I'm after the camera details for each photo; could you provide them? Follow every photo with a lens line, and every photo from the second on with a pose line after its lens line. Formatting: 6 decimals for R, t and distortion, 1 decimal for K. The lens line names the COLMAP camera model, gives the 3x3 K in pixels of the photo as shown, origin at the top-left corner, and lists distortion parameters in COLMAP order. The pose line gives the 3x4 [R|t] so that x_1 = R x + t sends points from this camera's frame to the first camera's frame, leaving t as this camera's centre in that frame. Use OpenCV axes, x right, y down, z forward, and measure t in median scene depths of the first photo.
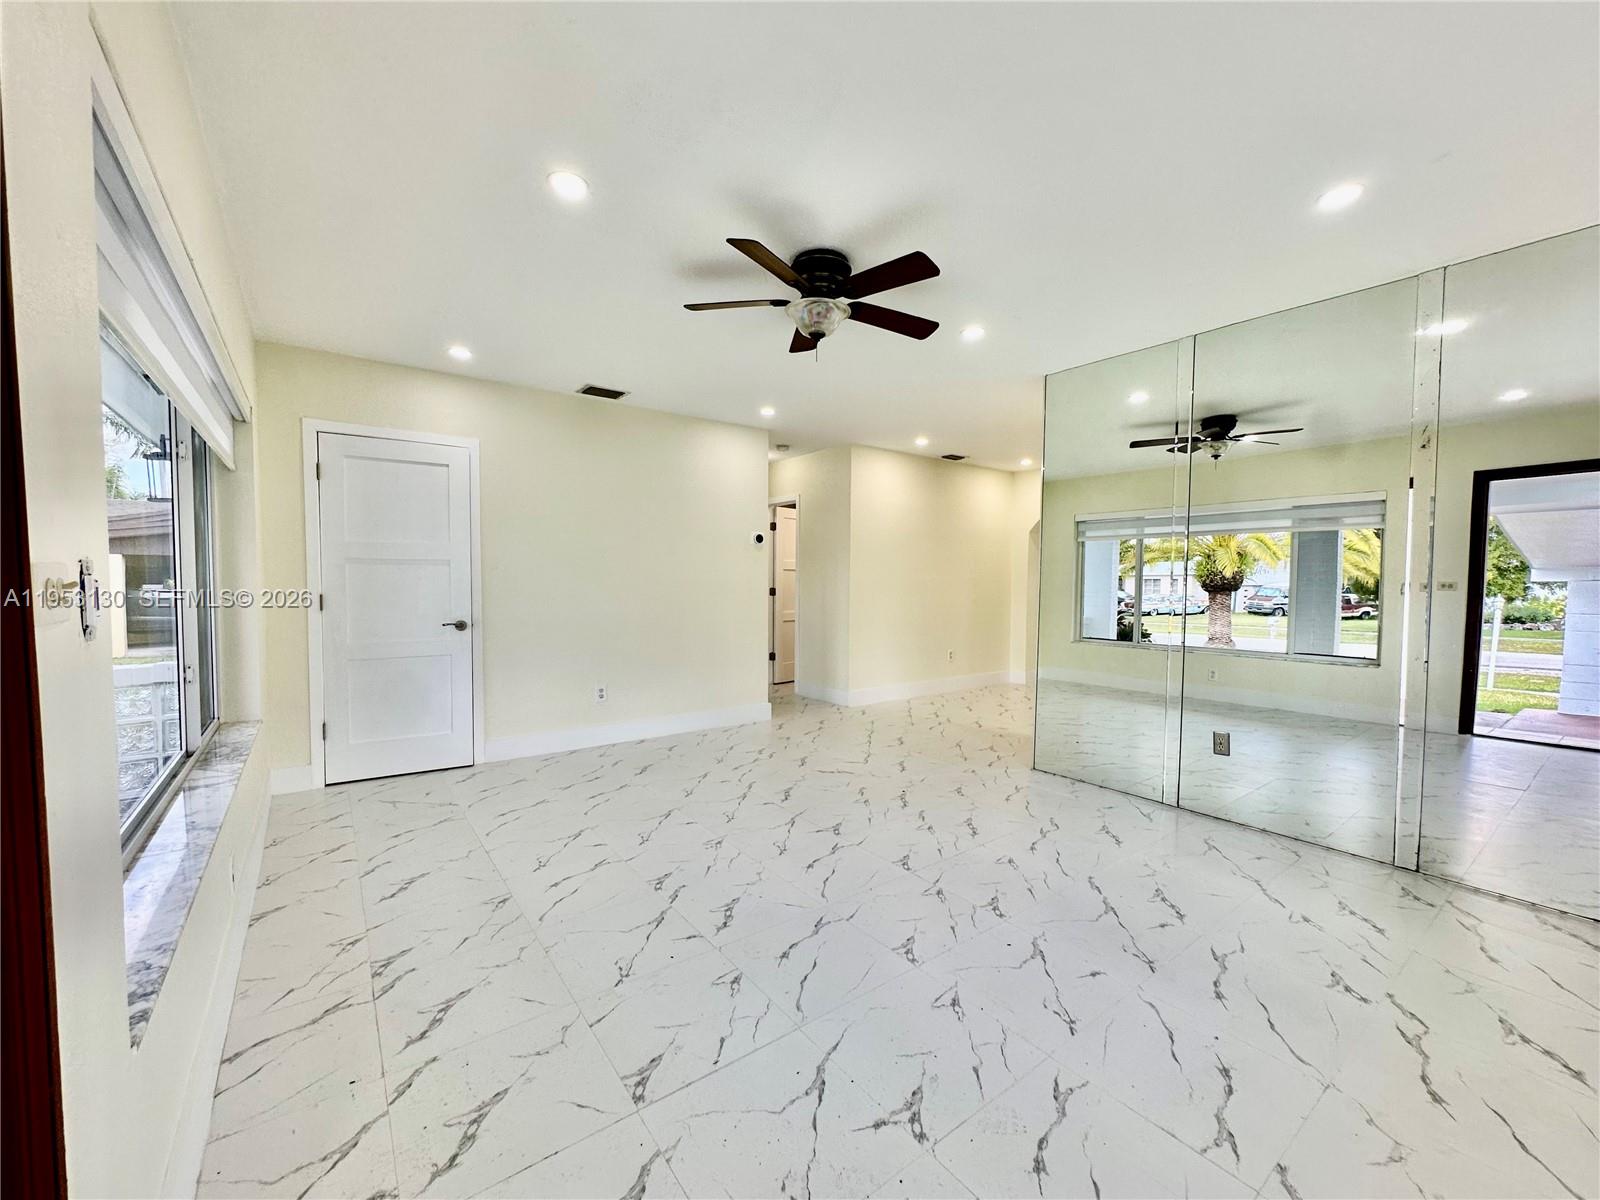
lens RADIAL K [[640.5, 0, 796.4], [0, 640.5, 594.7], [0, 0, 1]] dist [-0.002317, 0.000389]
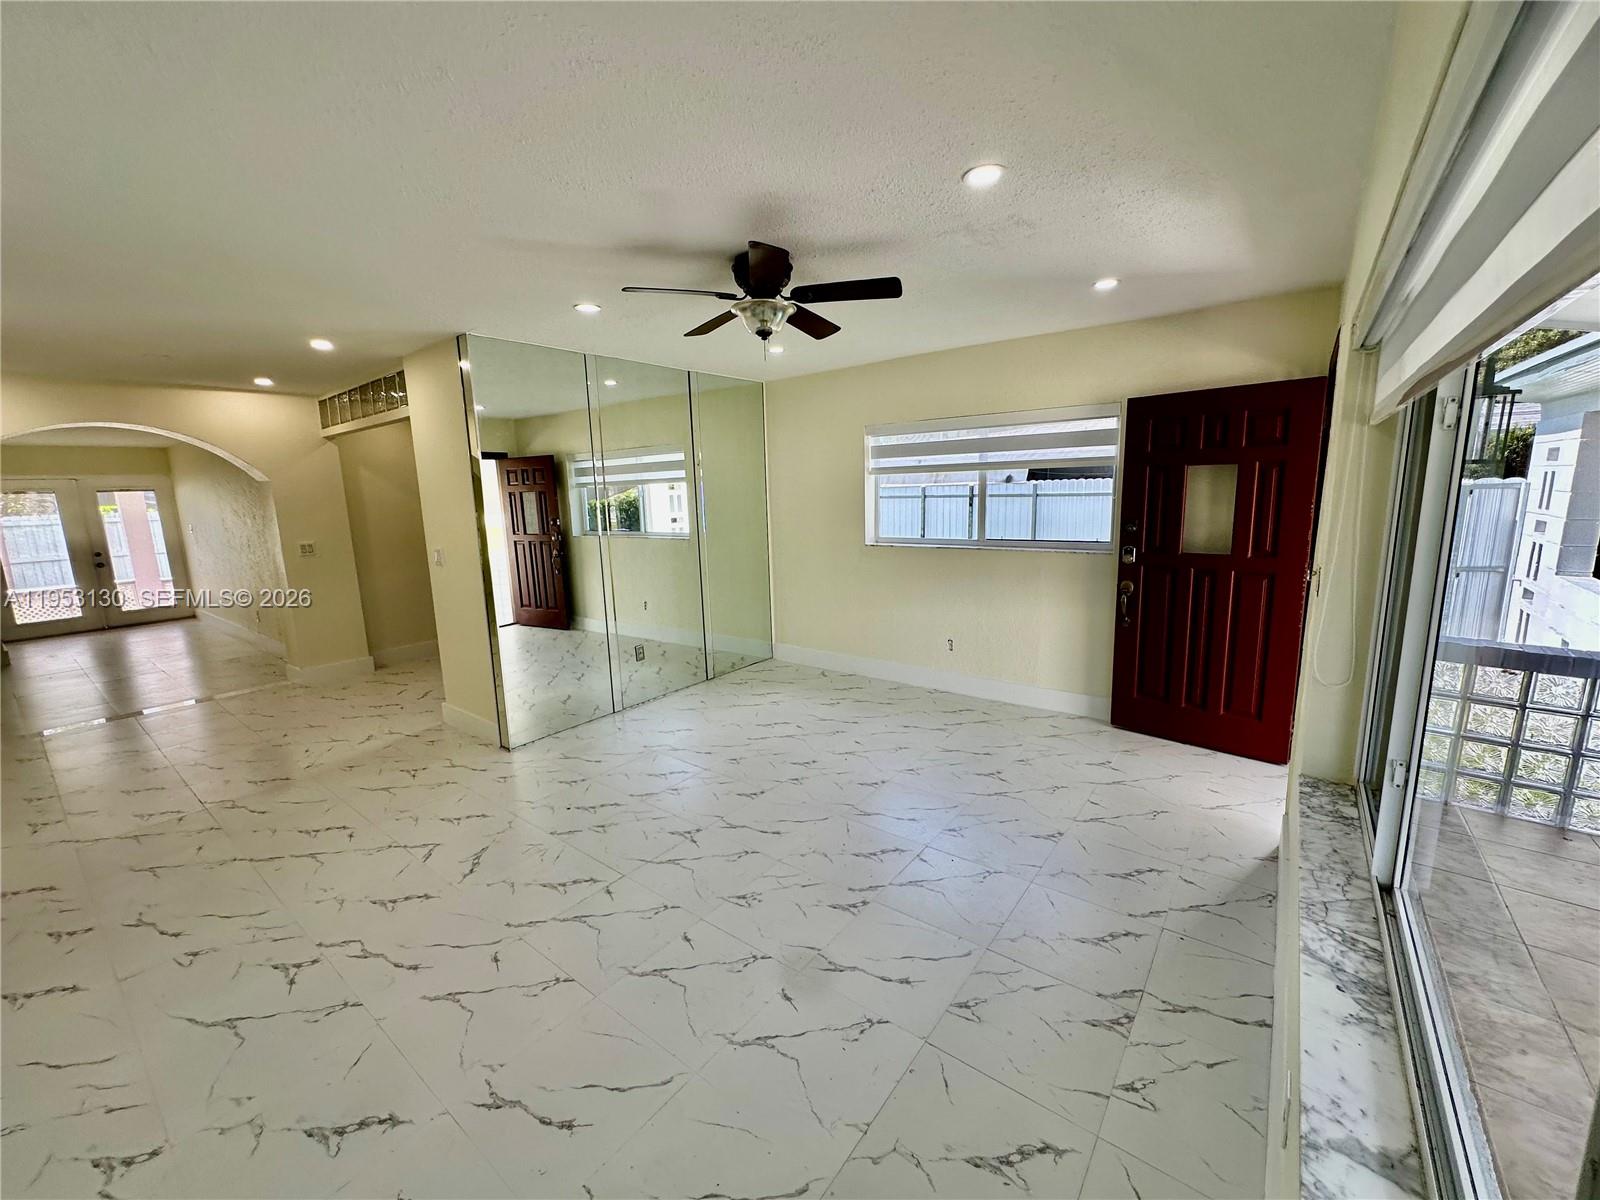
lens RADIAL K [[640.5, 0, 796.4], [0, 640.5, 594.7], [0, 0, 1]] dist [-0.002317, 0.000389]
pose [[-0.272636, -0.159875, 0.948741, -1.124483], [0.049884, 0.982422, 0.179885, -0.205728], [-0.960823, 0.096370, -0.259869, 1.405257]]
